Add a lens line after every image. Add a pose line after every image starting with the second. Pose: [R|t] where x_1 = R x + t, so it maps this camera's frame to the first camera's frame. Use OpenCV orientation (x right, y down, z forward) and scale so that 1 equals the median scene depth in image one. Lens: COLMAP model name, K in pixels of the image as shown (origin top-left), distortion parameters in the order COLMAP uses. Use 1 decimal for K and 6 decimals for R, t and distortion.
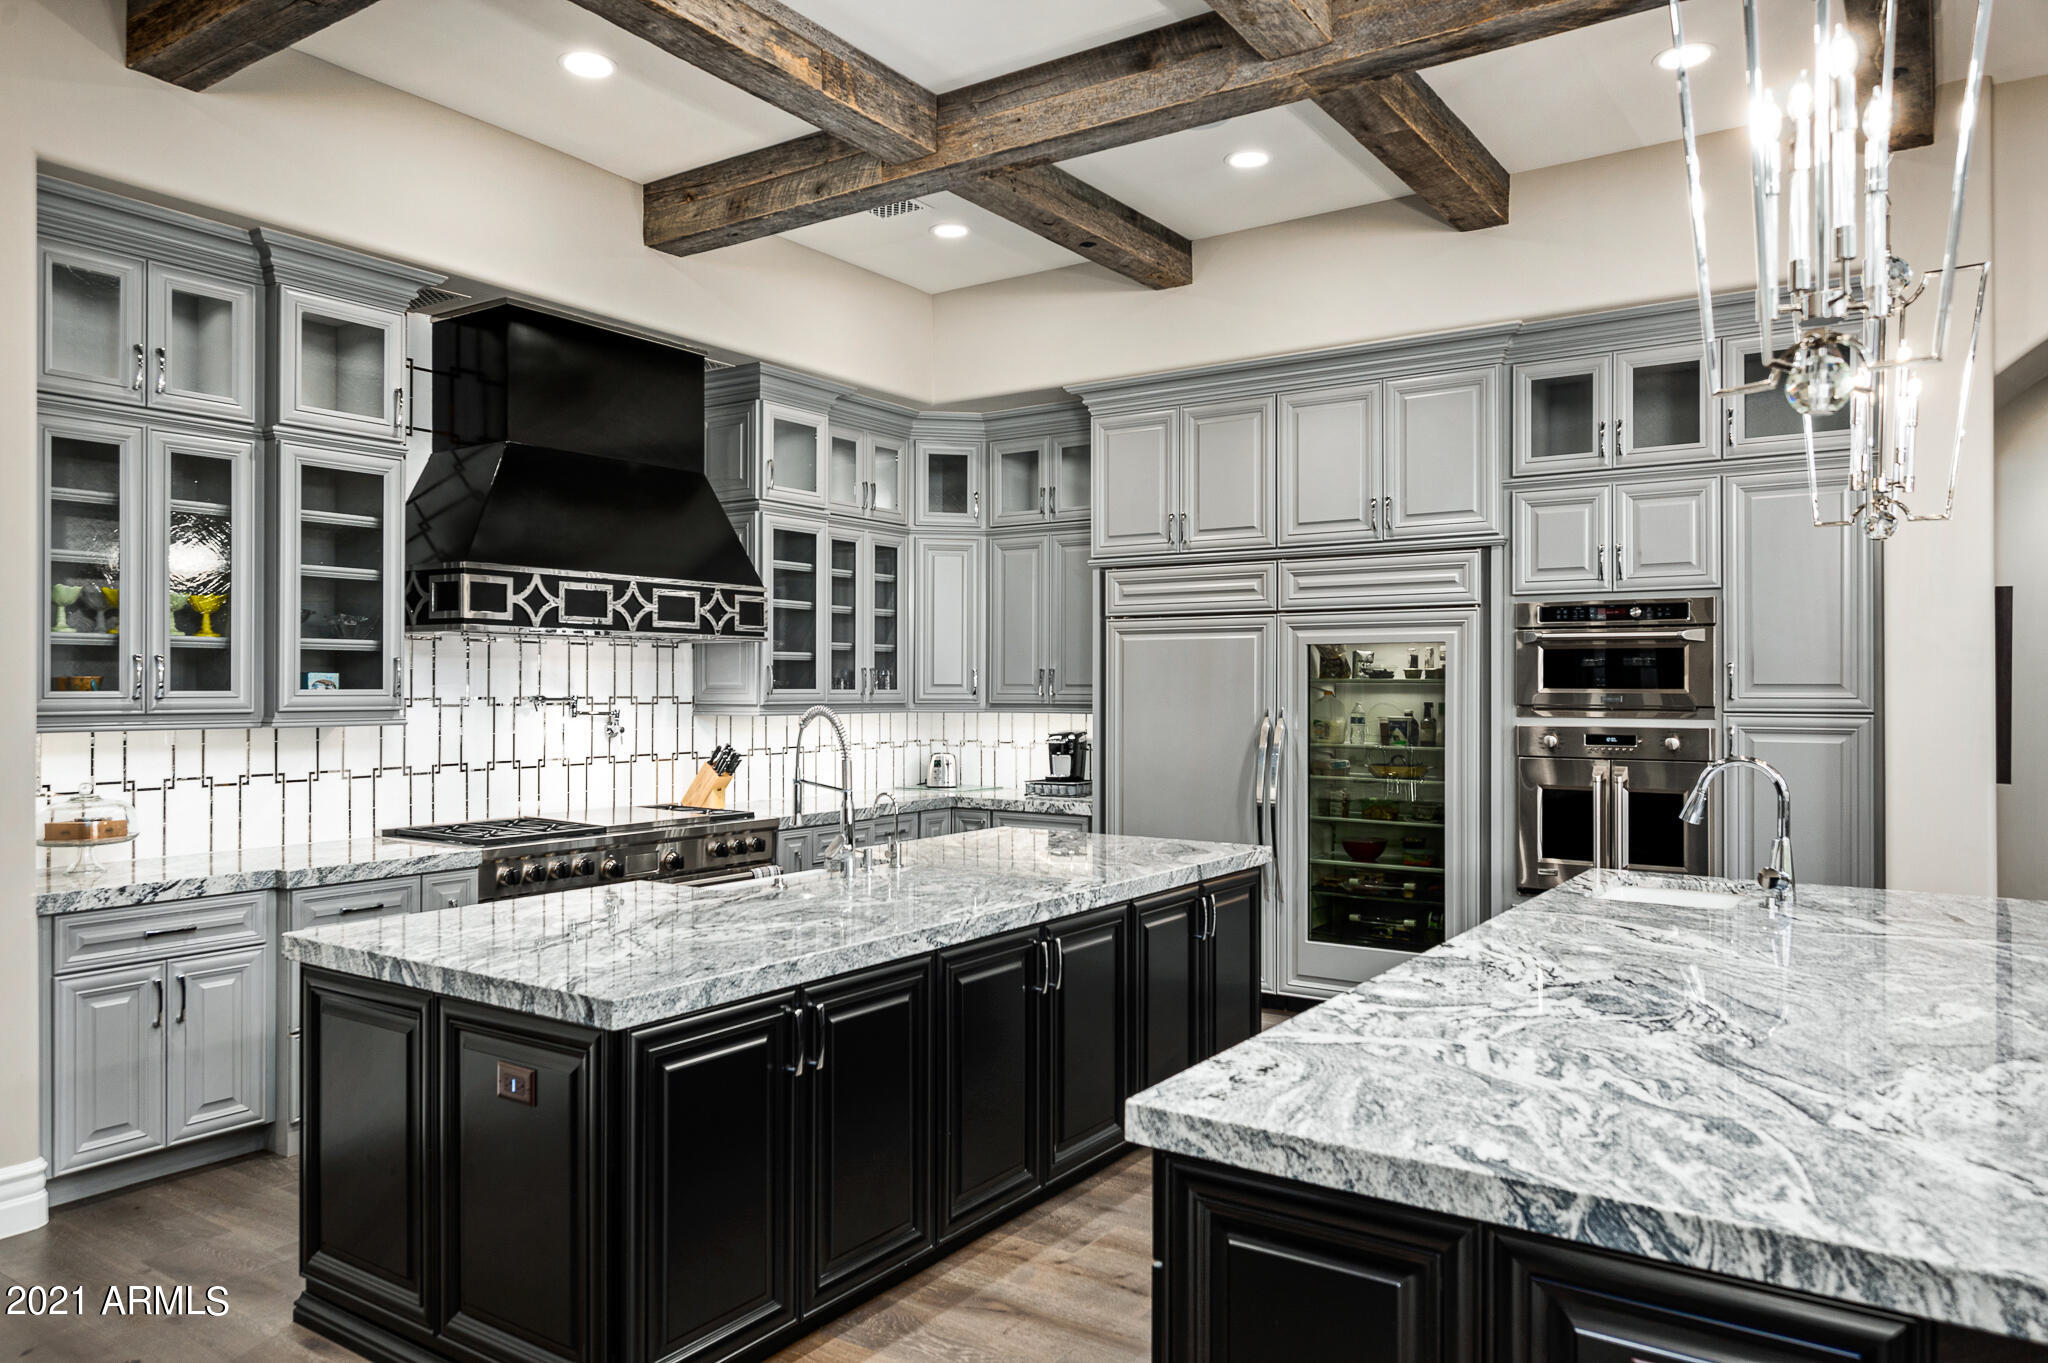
lens RADIAL K [[1363.0, 0, 1024.3], [0, 1363.0, 687.3], [0, 0, 1]] dist [0.006861, -0.007740]
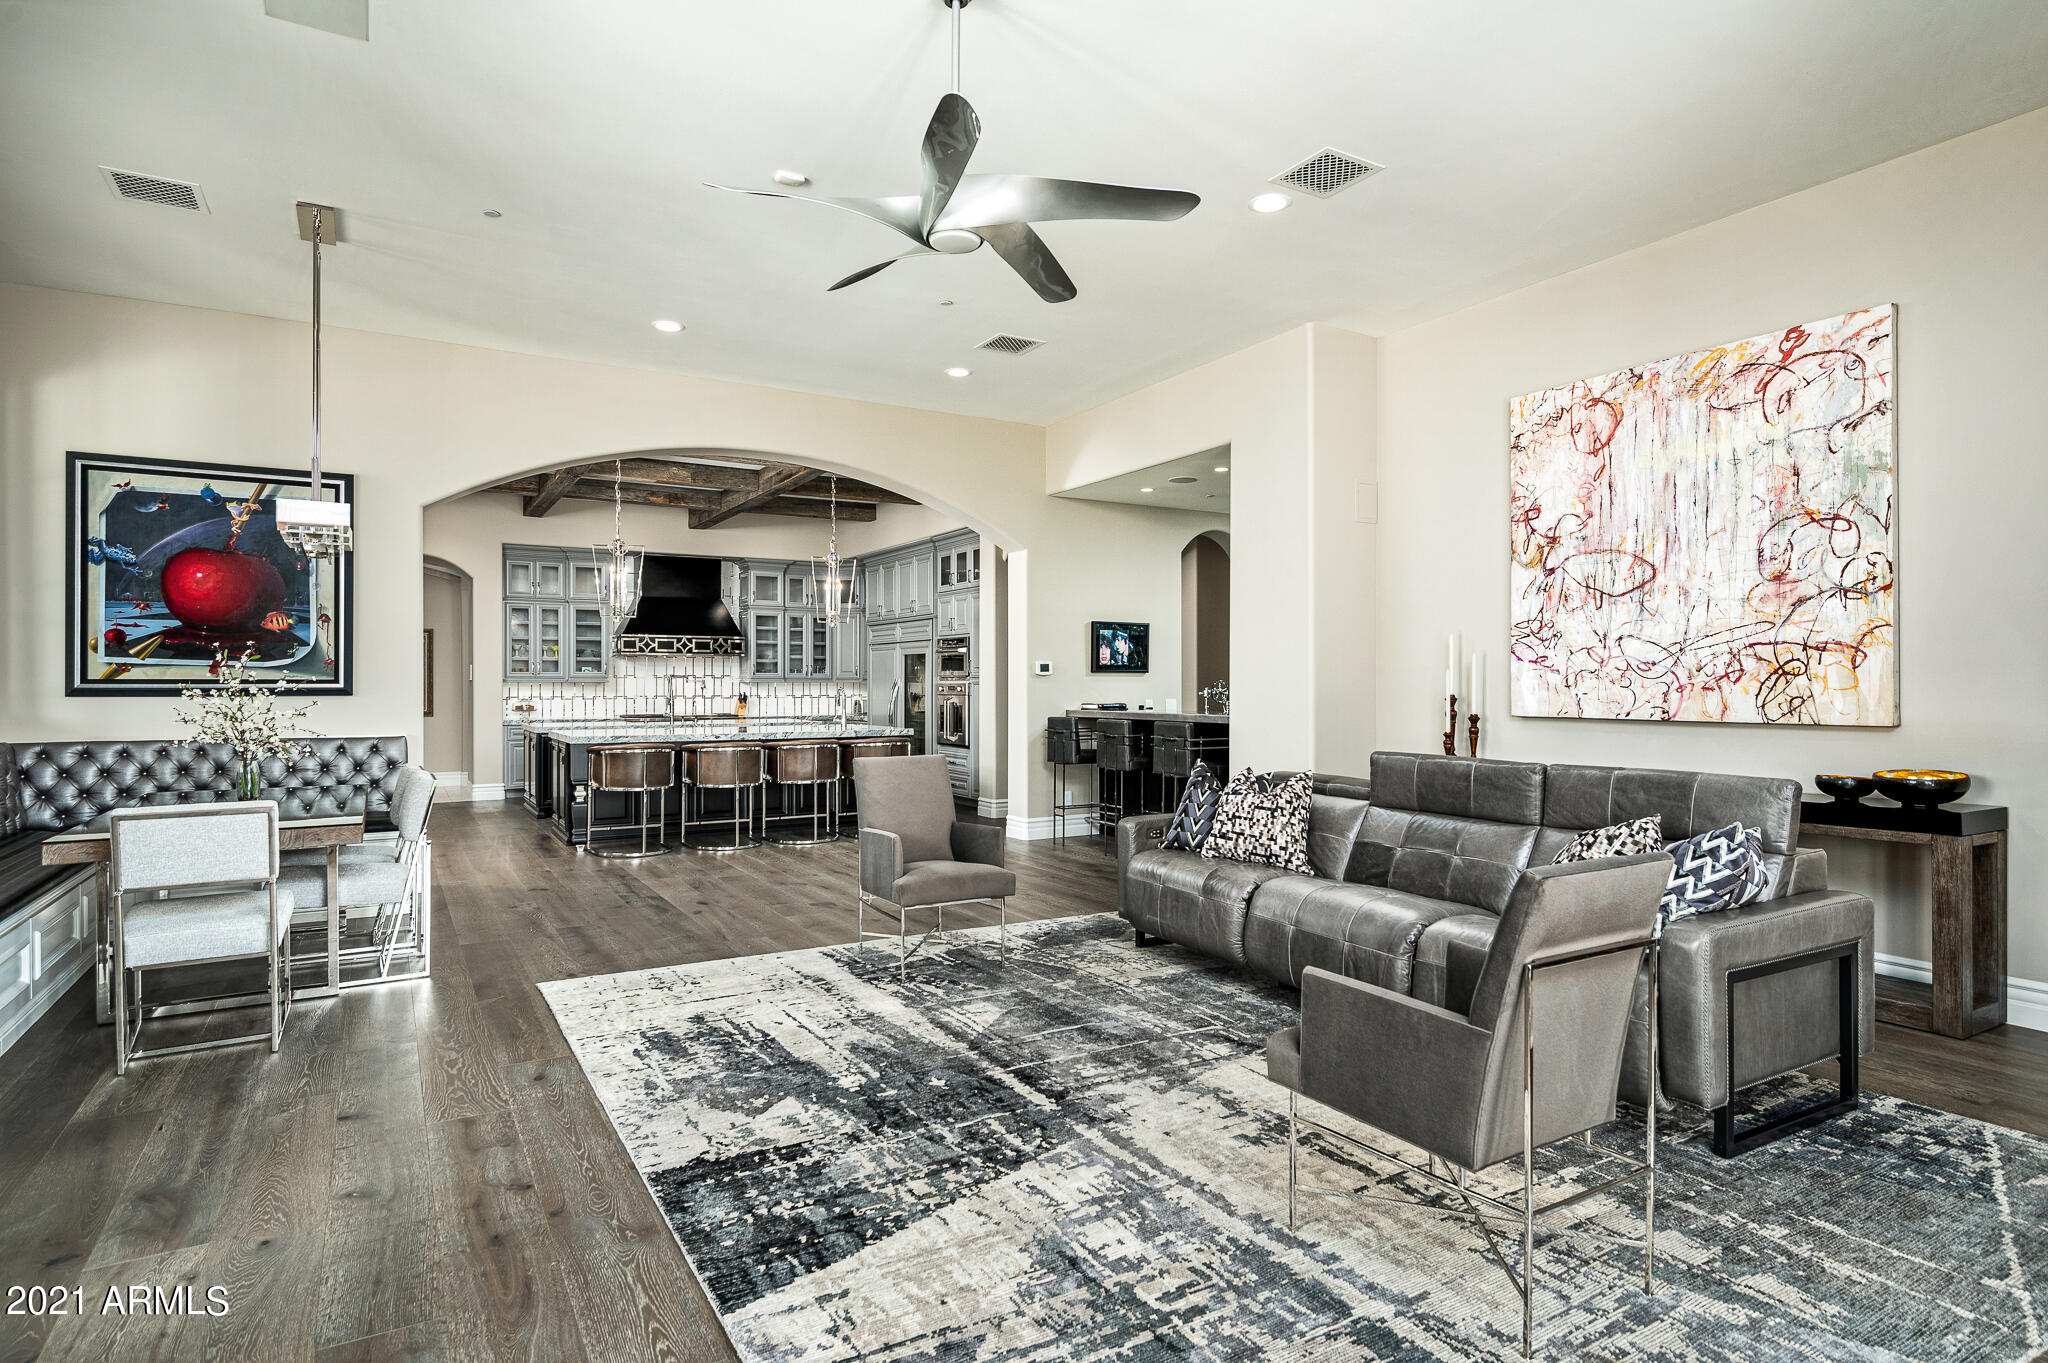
lens RADIAL K [[1083.4, 0, 1018.3], [0, 1083.4, 680.2], [0, 0, 1]] dist [-0.002245, -0.001324]
pose [[0.905184, -0.003128, -0.425007, 1.400744], [0.001200, 0.999988, -0.004805, 0.031446], [0.425017, 0.003839, 0.905177, -0.879382]]
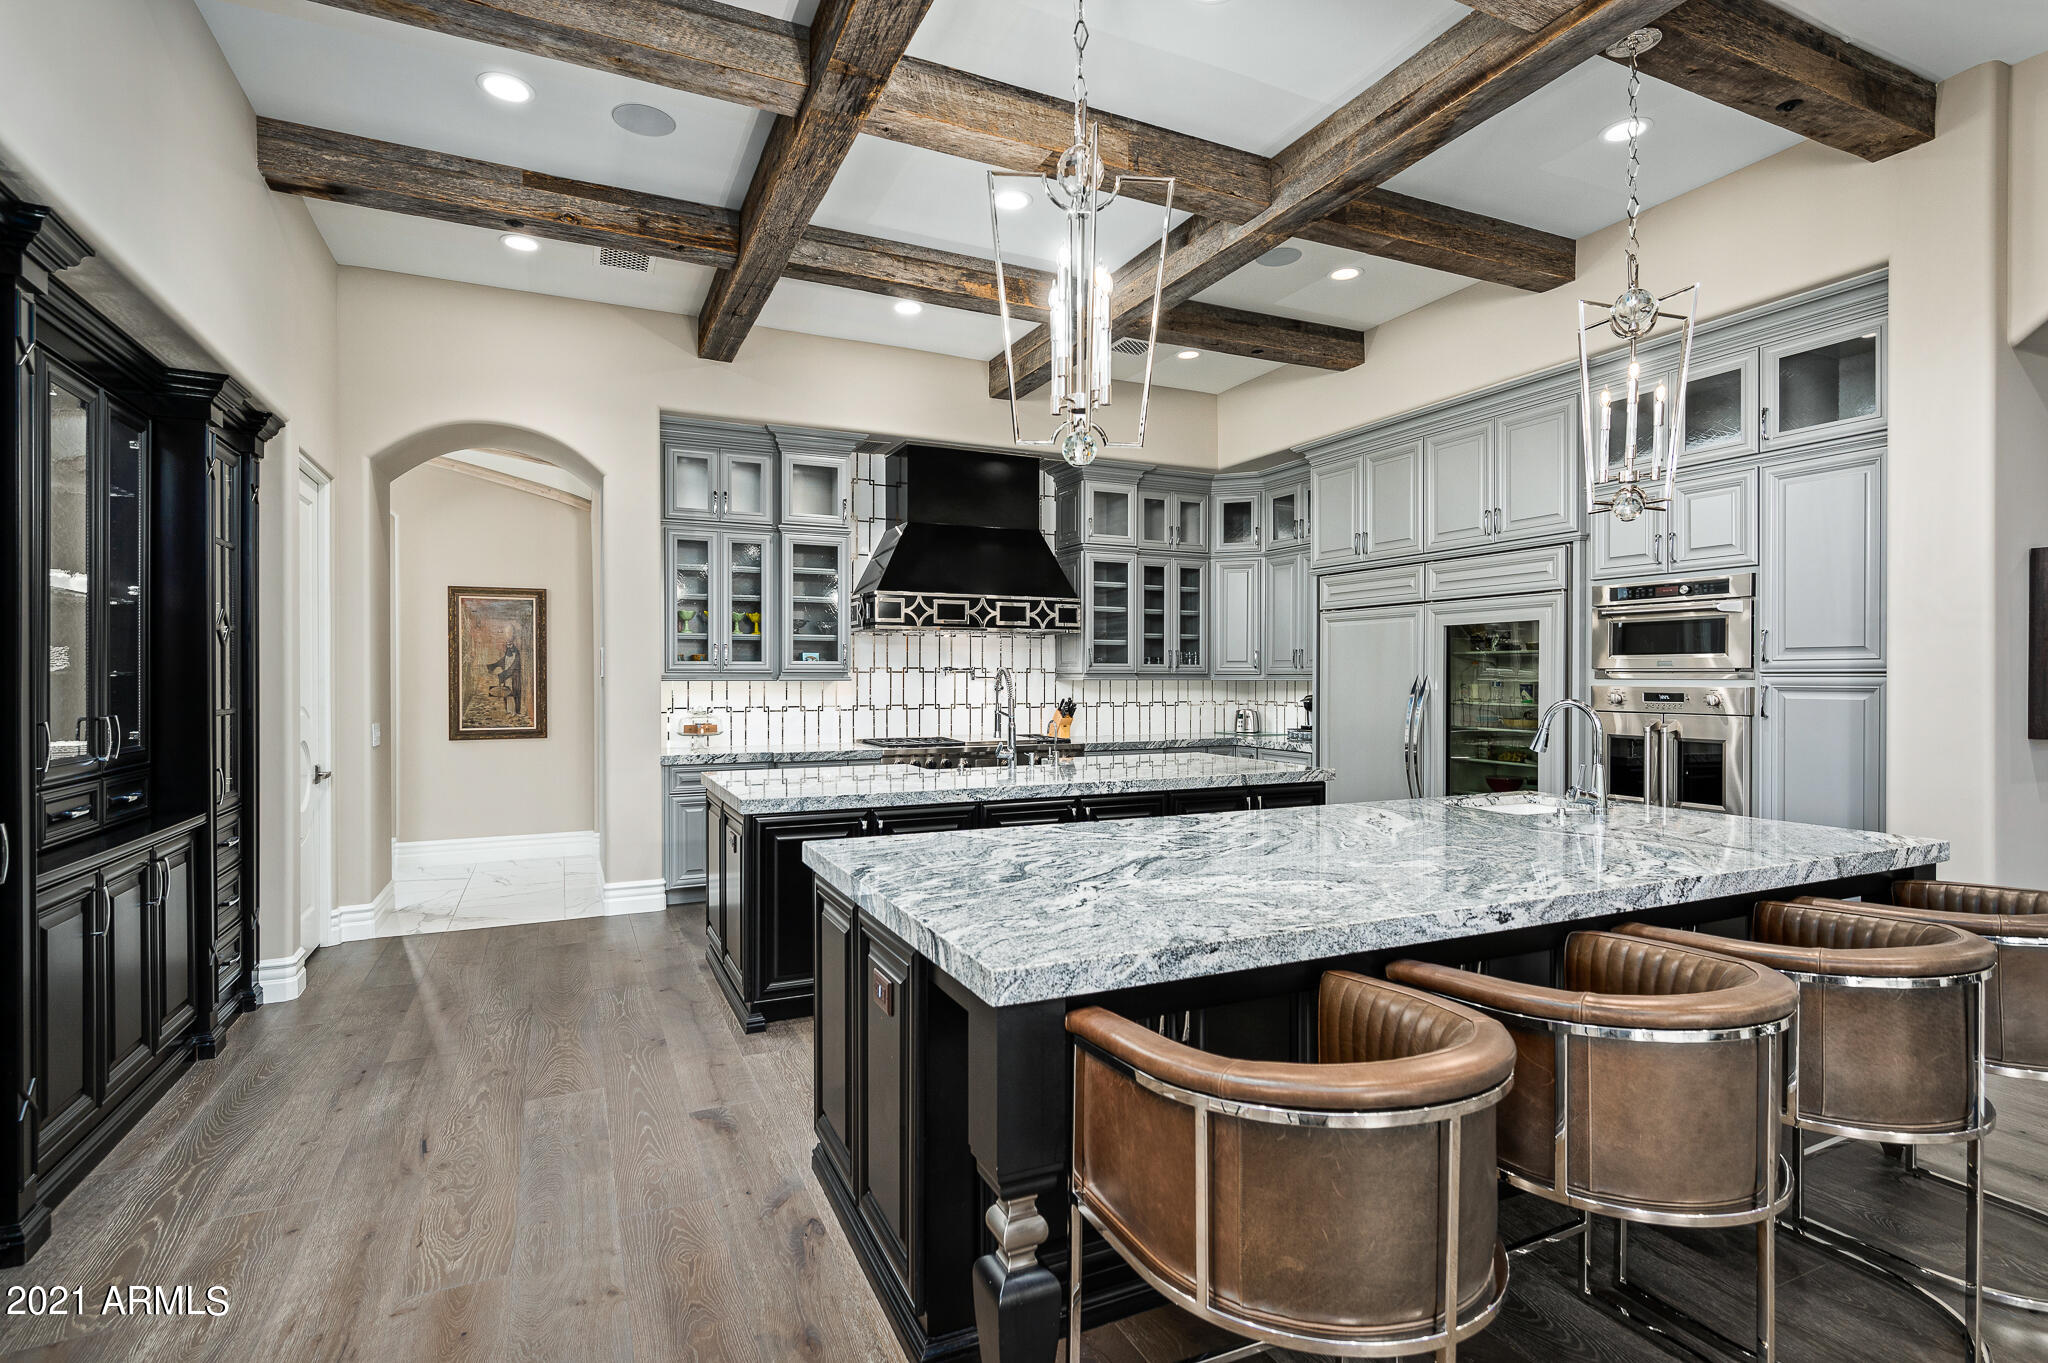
lens RADIAL K [[986.6, 0, 1021.2], [0, 986.6, 683.8], [0, 0, 1]] dist [0.001221, -0.000734]
pose [[0.861753, 0.003277, -0.507317, 0.361374], [-0.000459, 0.999984, 0.005681, 0.020795], [0.507328, -0.004662, 0.861741, -0.027911]]
